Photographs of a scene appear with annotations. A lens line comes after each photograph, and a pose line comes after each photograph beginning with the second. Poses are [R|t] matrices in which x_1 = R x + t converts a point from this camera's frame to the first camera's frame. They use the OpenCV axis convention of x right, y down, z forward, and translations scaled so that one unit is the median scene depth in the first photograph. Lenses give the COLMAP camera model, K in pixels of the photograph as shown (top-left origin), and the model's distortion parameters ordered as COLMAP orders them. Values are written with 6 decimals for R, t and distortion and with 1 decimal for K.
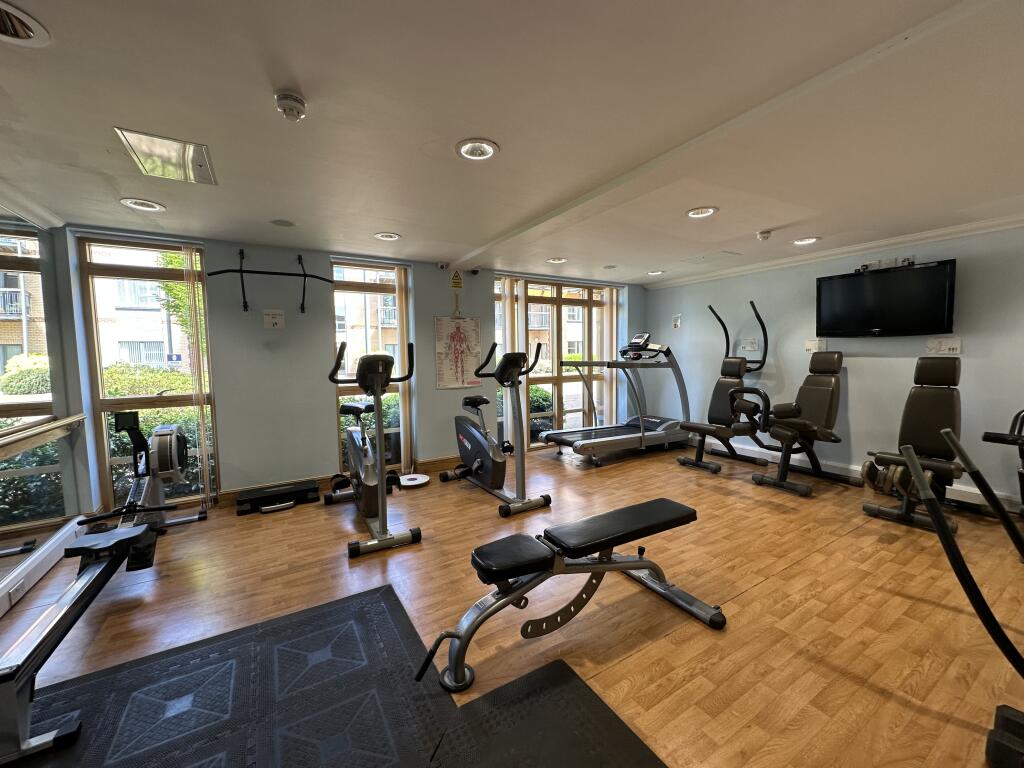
lens RADIAL K [[410.8, 0, 513.8], [0, 410.8, 382.1], [0, 0, 1]] dist [0.007306, 0.000031]
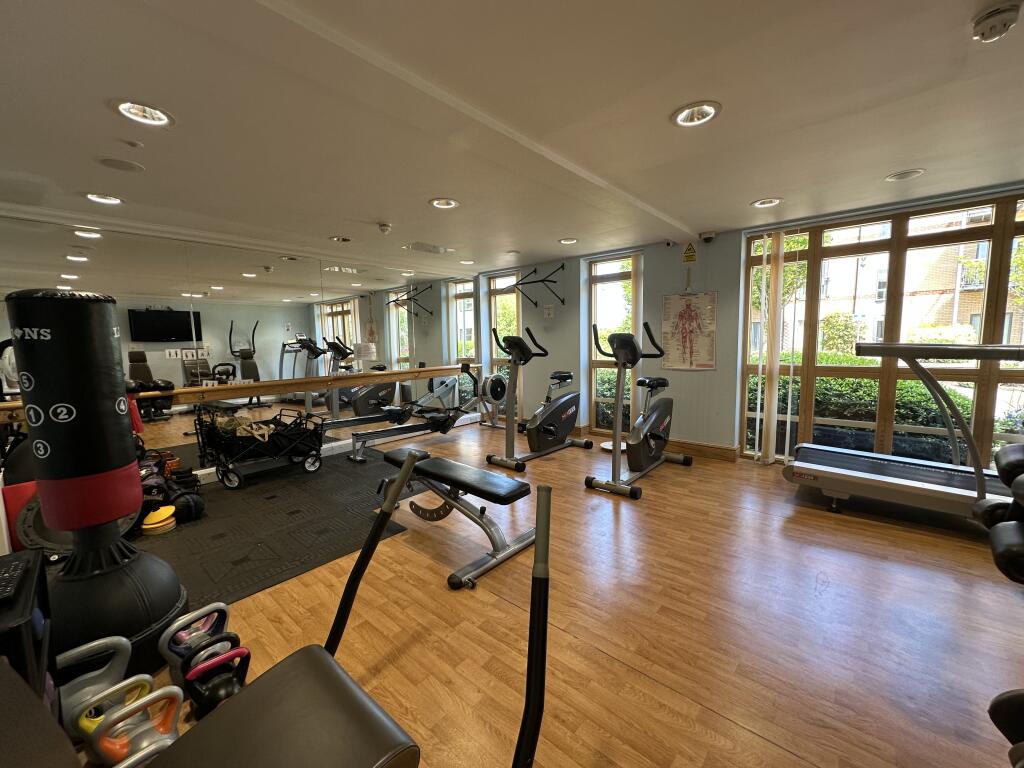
lens RADIAL K [[410.8, 0, 513.8], [0, 410.8, 382.1], [0, 0, 1]] dist [0.007306, 0.000031]
pose [[0.304464, 0.109397, -0.946221, 0.643247], [-0.054695, 0.993752, 0.097293, -0.027766], [0.950952, 0.022132, 0.308545, 0.338000]]
